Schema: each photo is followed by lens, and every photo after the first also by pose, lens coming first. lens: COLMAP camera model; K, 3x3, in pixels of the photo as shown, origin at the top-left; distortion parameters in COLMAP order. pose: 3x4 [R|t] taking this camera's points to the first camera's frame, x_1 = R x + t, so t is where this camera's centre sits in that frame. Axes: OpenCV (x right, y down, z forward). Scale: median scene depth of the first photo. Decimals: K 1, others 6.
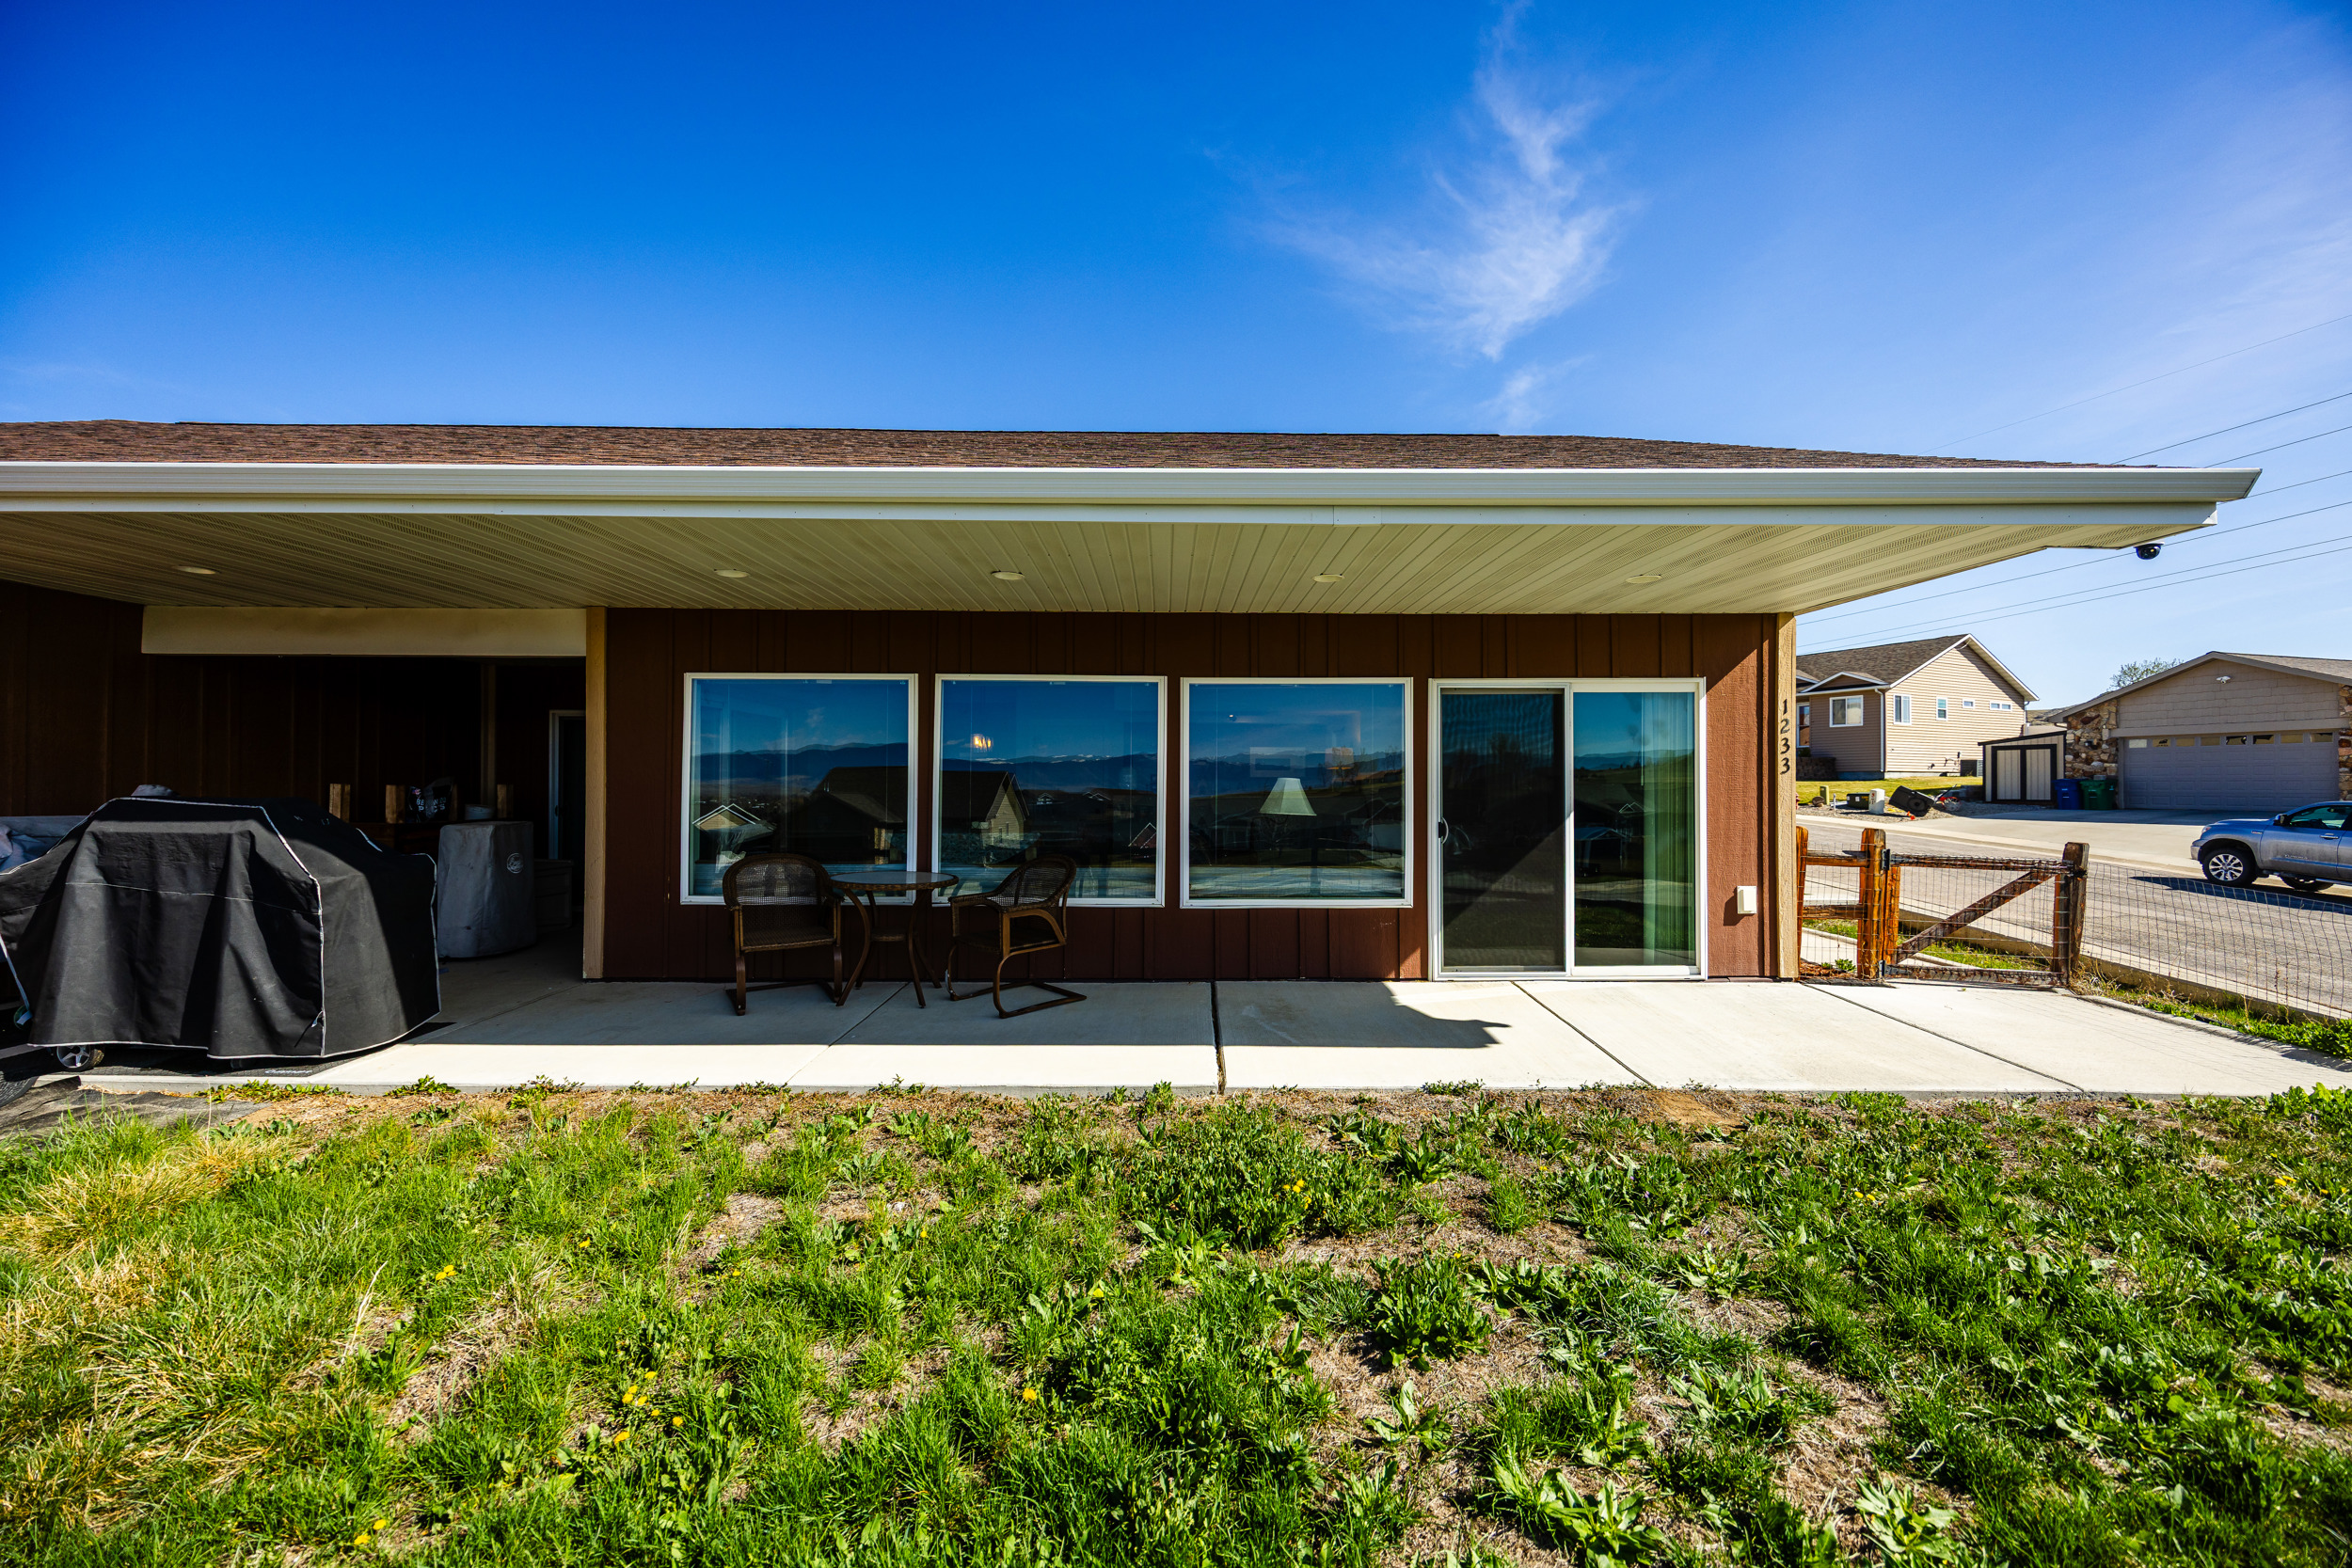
lens RADIAL K [[896.5, 0, 1163.9], [0, 896.5, 787.3], [0, 0, 1]] dist [0.000221, -0.000232]
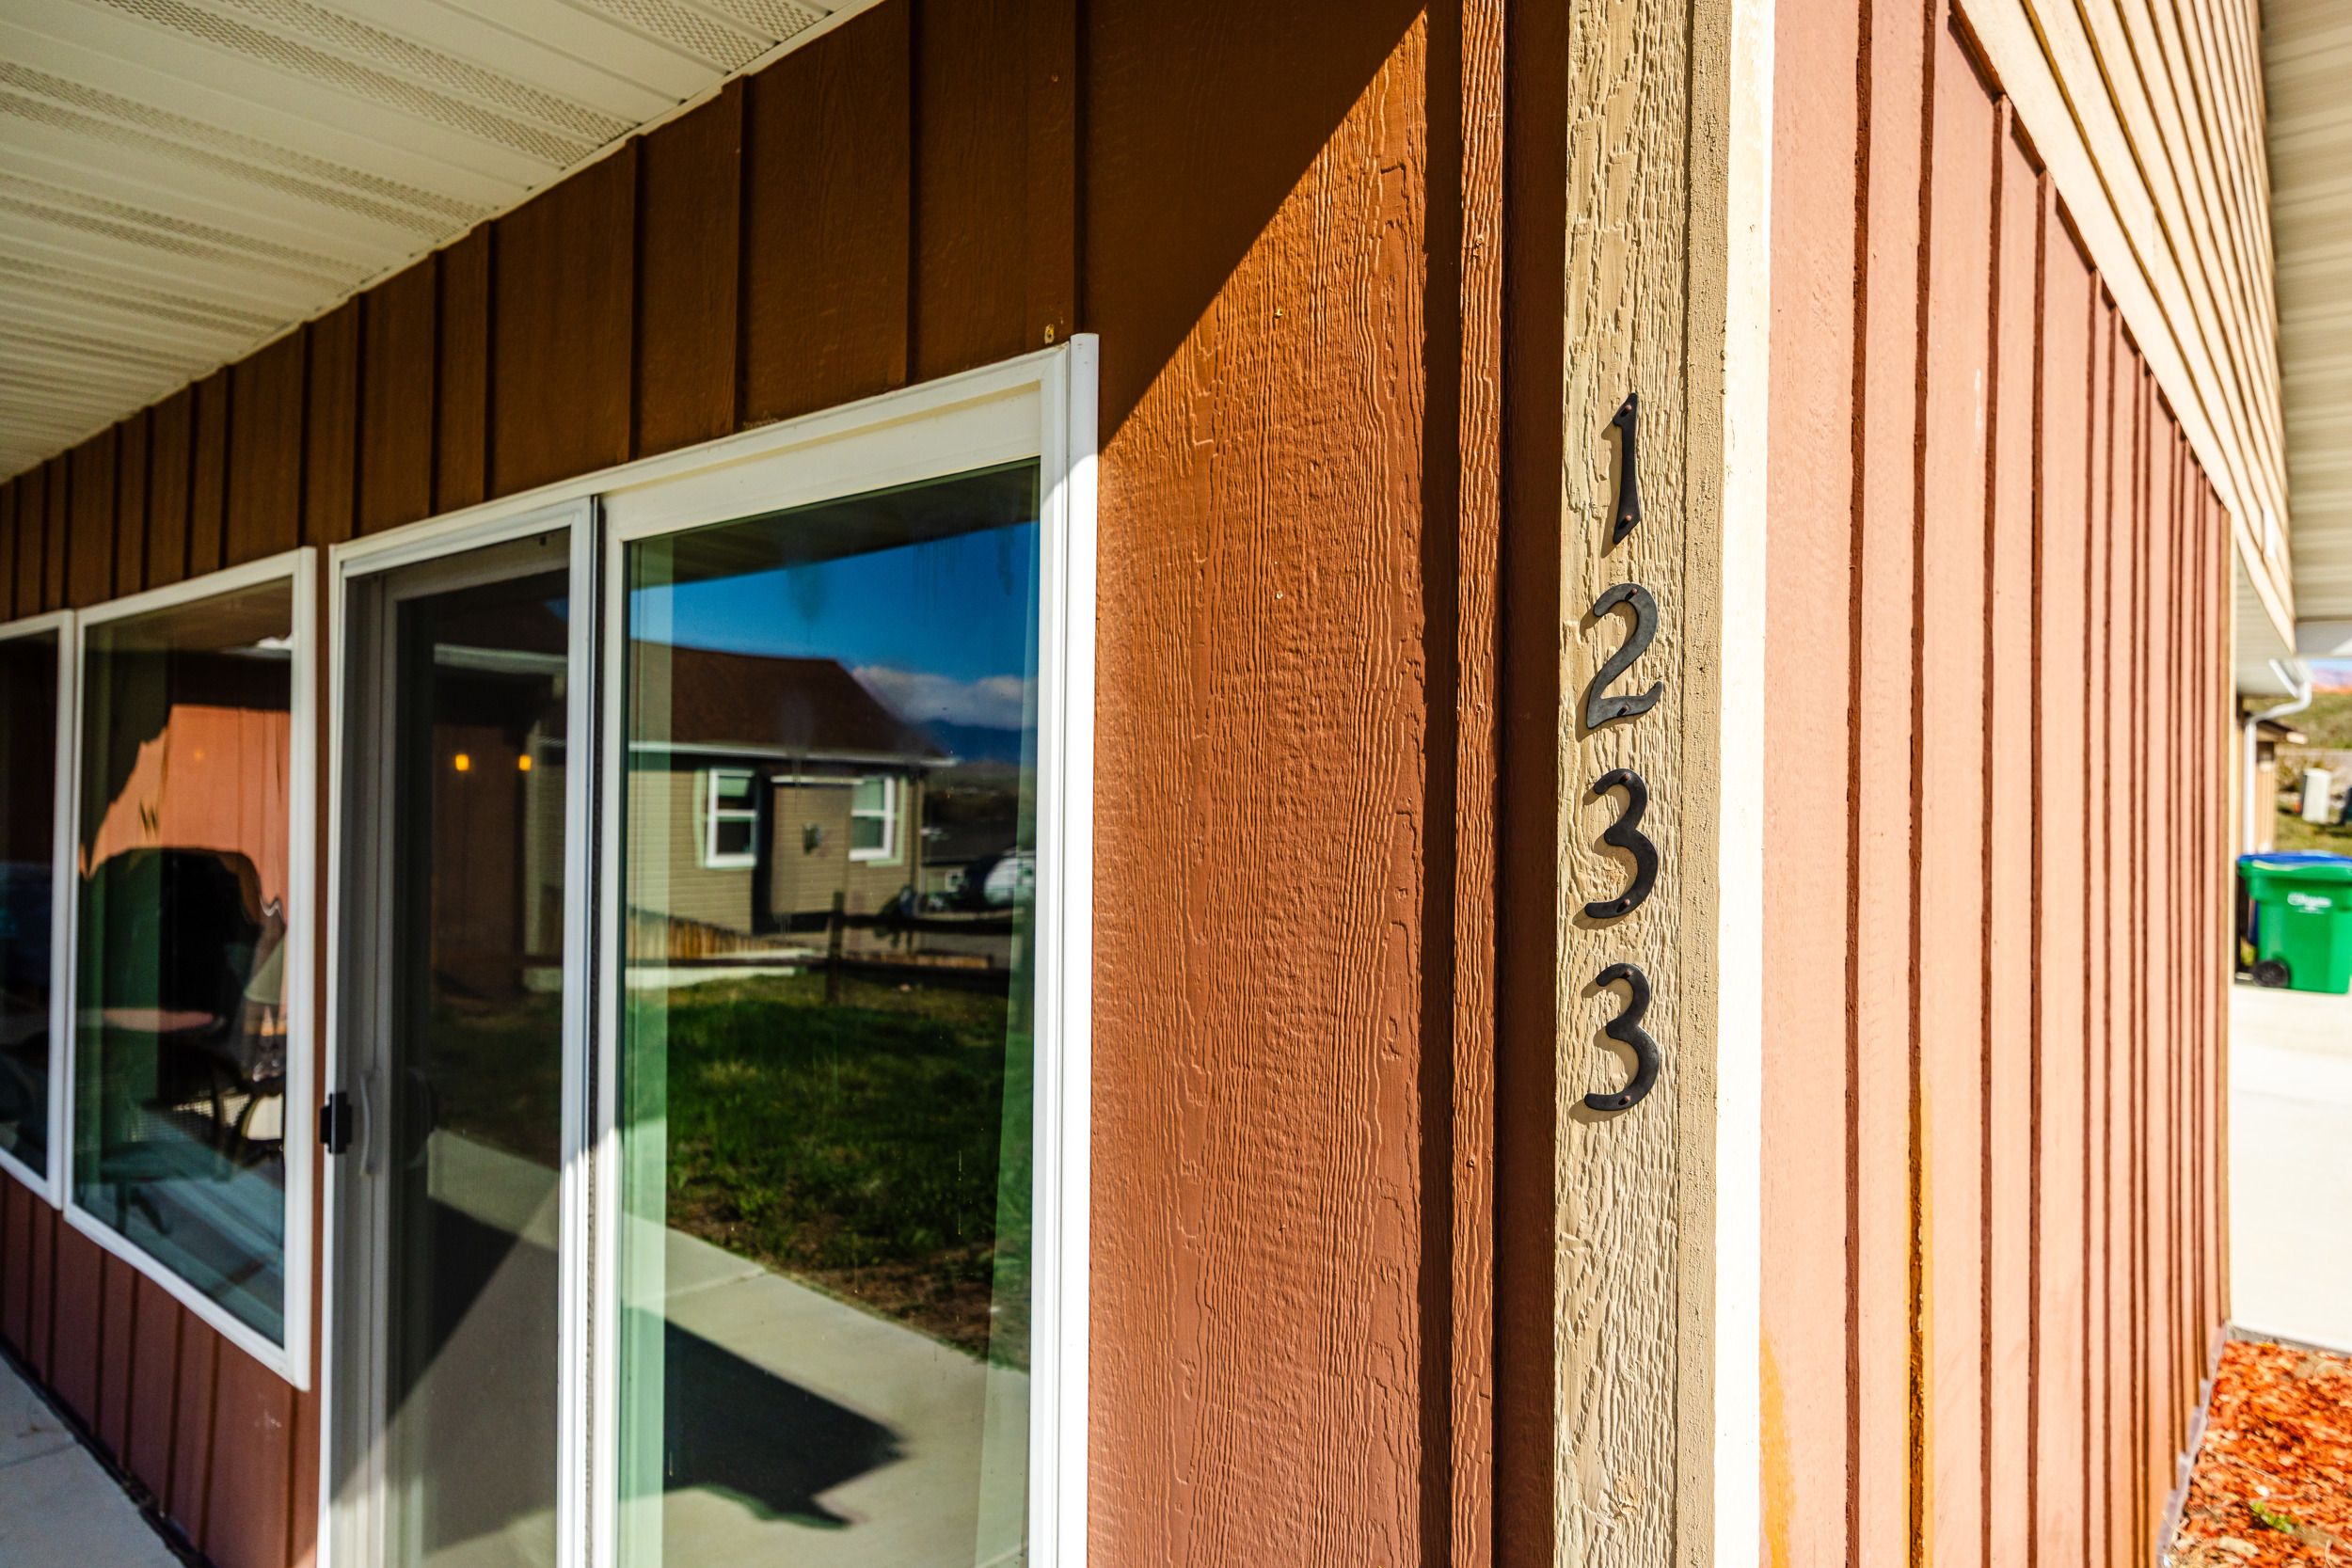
lens RADIAL K [[1454.9, 0, 1191.3], [0, 1454.9, 775.7], [0, 0, 1]] dist [-0.001127, -0.000097]
pose [[0.760254, 0.001963, -0.649623, 0.764017], [-0.004942, 0.999984, -0.002761, -0.053997], [0.649607, 0.005310, 0.760252, 0.839592]]
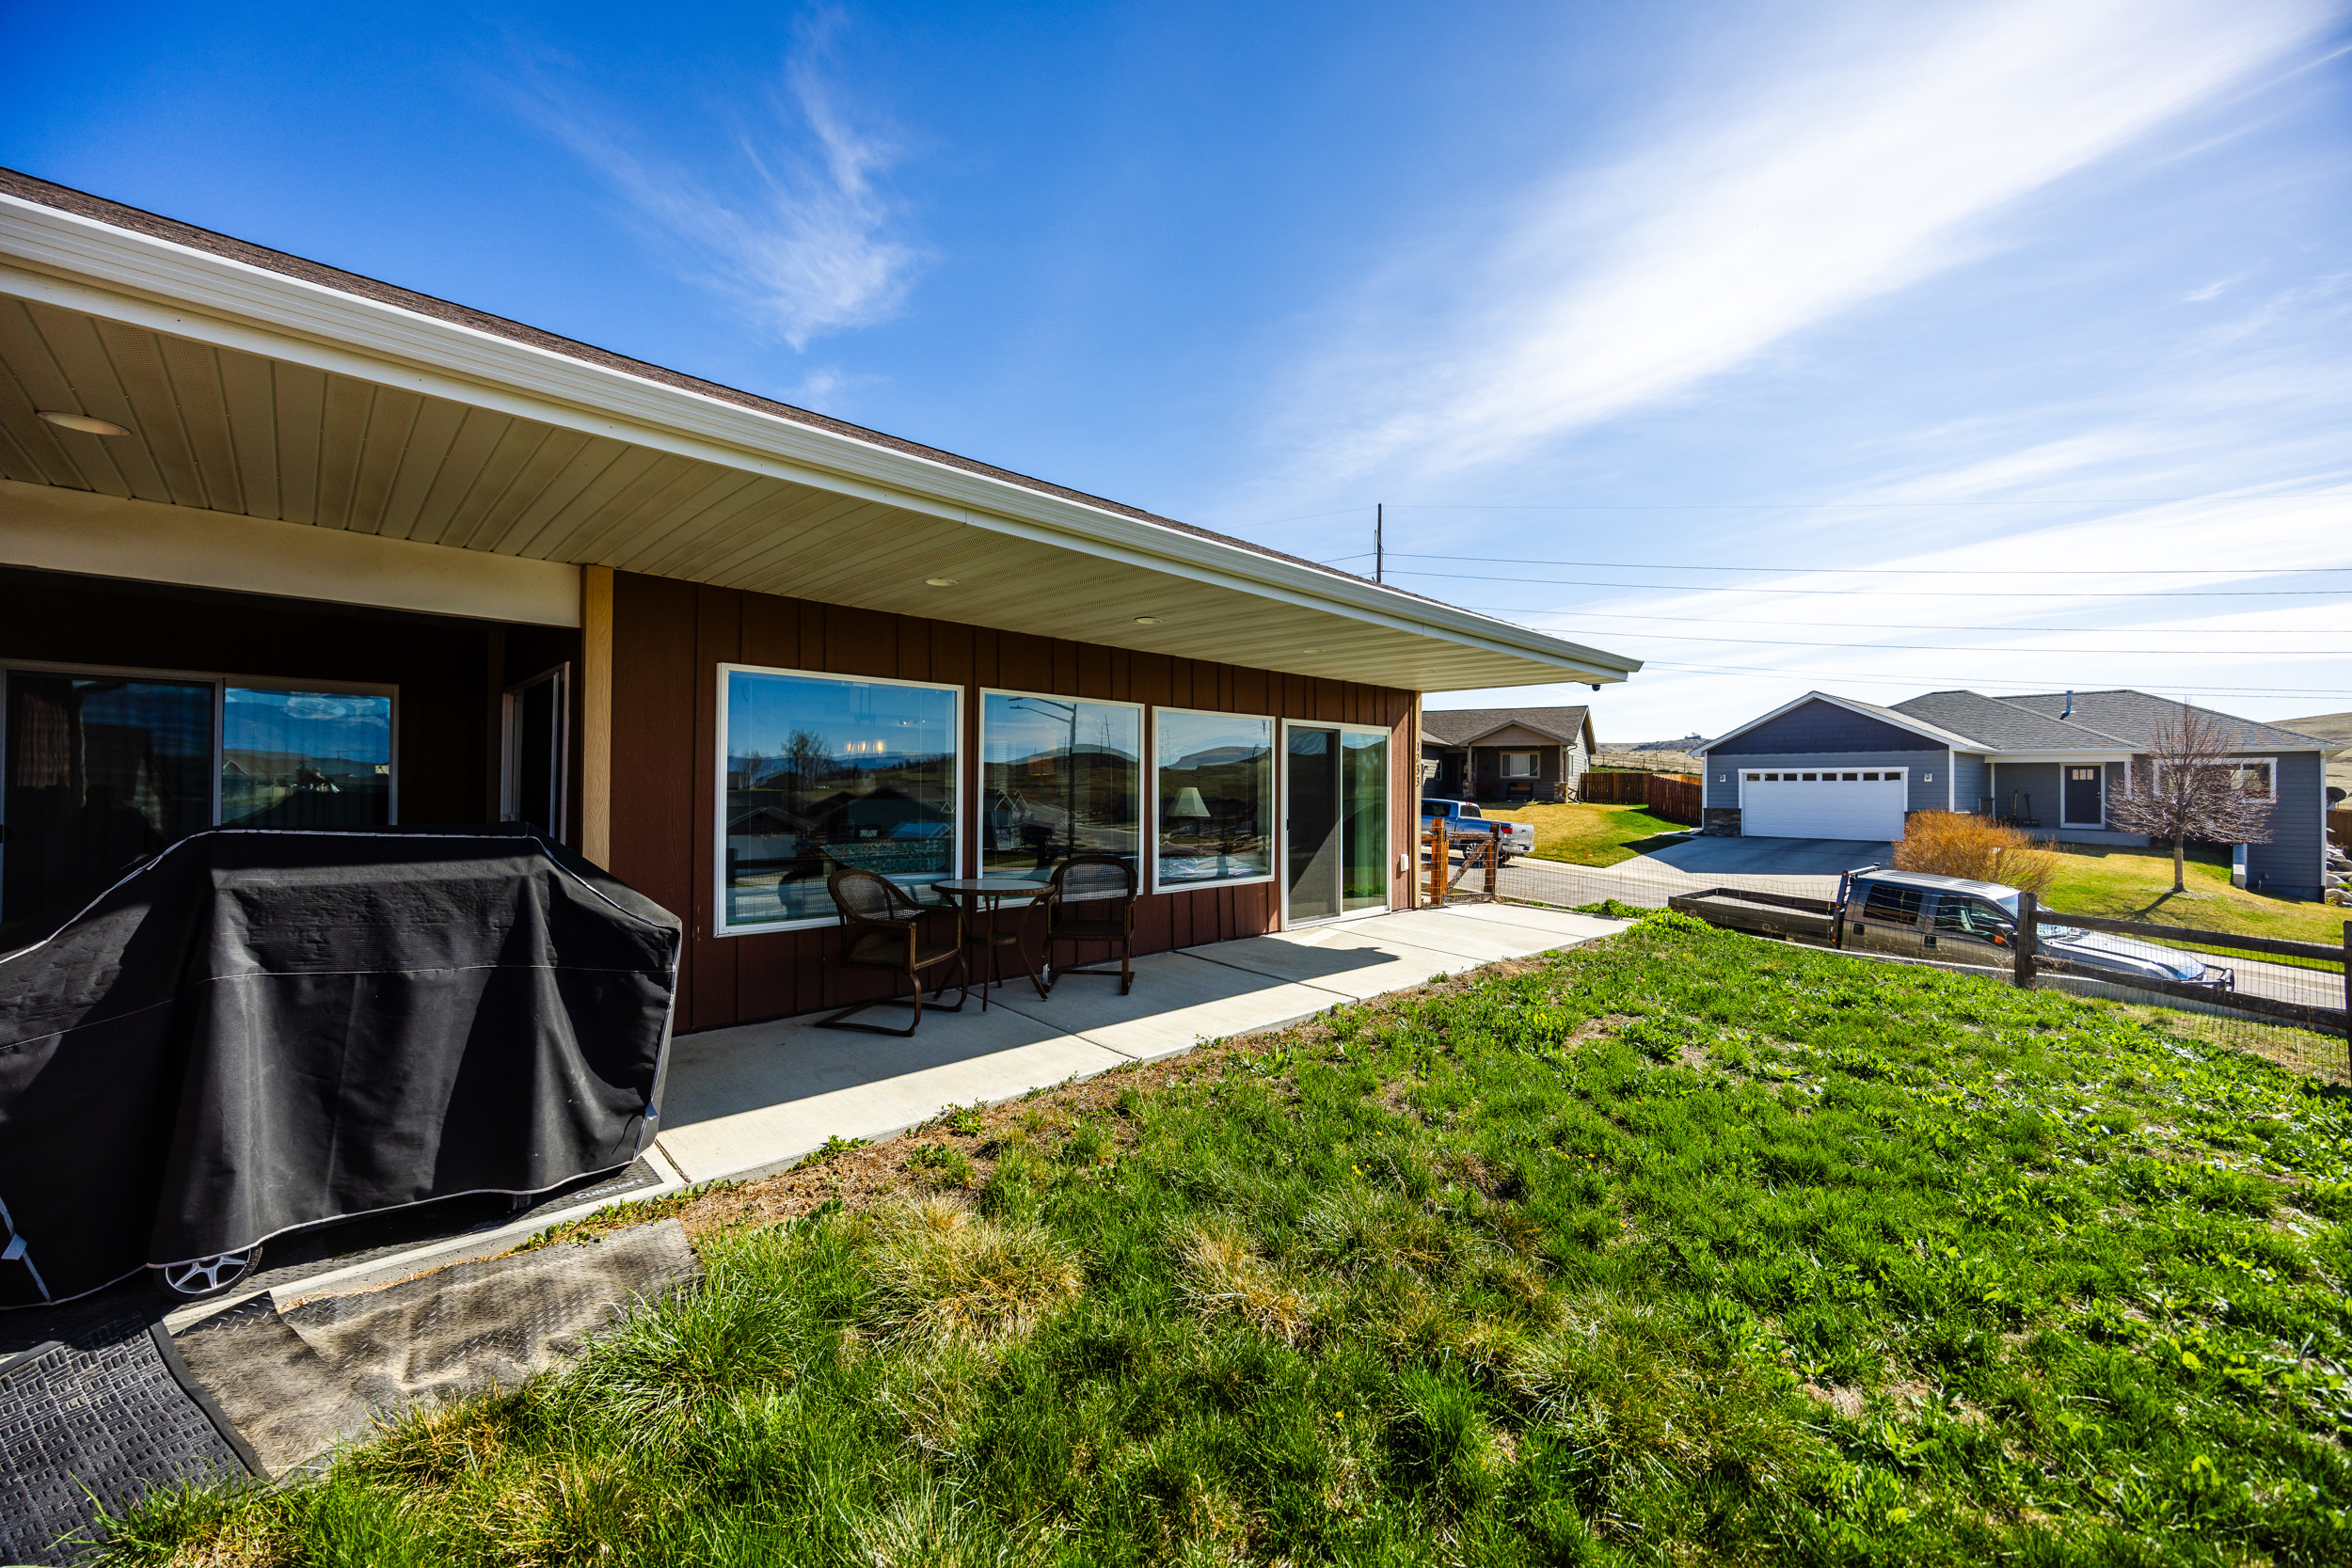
lens RADIAL K [[896.5, 0, 1169.0], [0, 896.5, 764.7], [0, 0, 1]] dist [0.000221, -0.000232]
pose [[0.726847, 0.018424, 0.686553, -0.805674], [-0.005921, 0.999771, -0.020561, -0.017077], [-0.686774, 0.010880, 0.726789, 0.093159]]
